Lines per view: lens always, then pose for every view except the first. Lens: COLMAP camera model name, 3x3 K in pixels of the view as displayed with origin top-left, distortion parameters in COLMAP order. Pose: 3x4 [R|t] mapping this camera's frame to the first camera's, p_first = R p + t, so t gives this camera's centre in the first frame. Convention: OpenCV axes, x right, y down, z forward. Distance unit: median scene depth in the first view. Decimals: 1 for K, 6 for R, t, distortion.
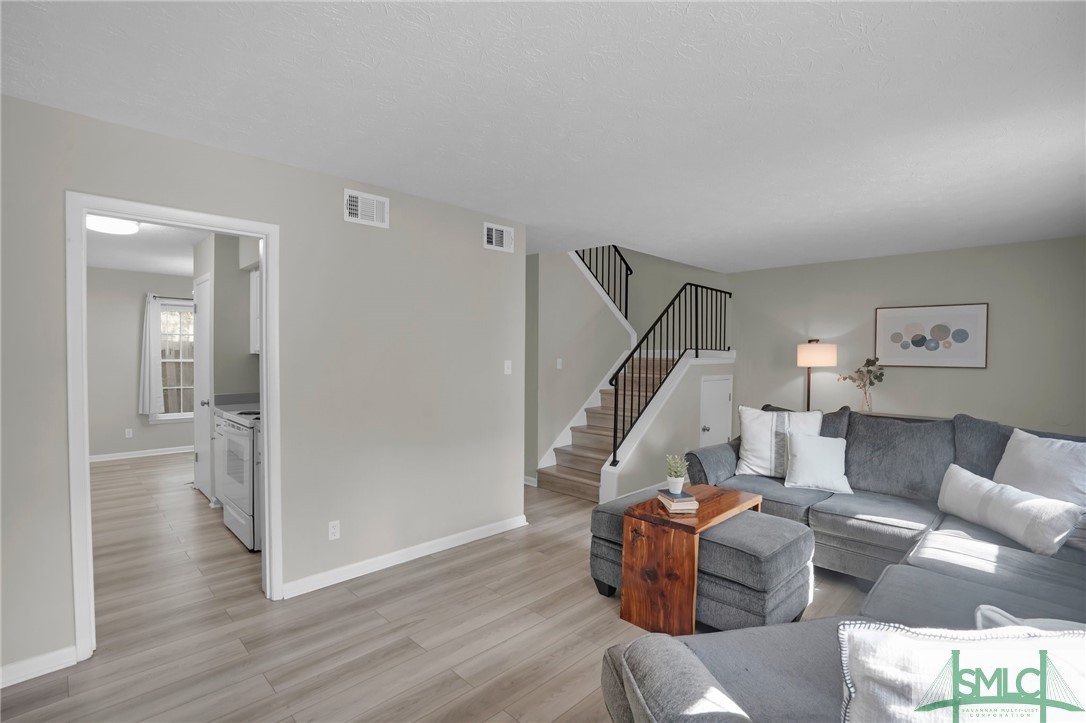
lens RADIAL K [[508.8, 0, 543.0], [0, 508.8, 366.2], [0, 0, 1]] dist [-0.055125, 0.019551]
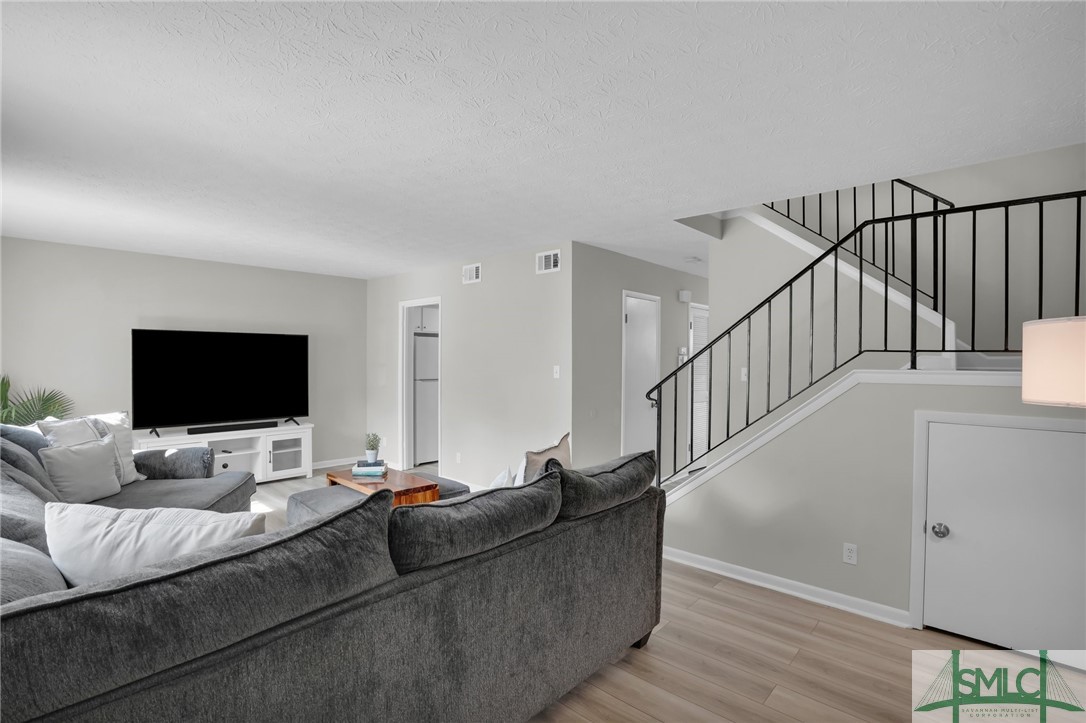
lens RADIAL K [[508.8, 0, 543.0], [0, 508.8, 366.2], [0, 0, 1]] dist [-0.055125, 0.019551]
pose [[0.056239, 0.008056, -0.998385, 0.919362], [-0.032655, 0.999447, 0.006225, -0.014285], [0.997883, 0.032252, 0.056471, 0.778512]]
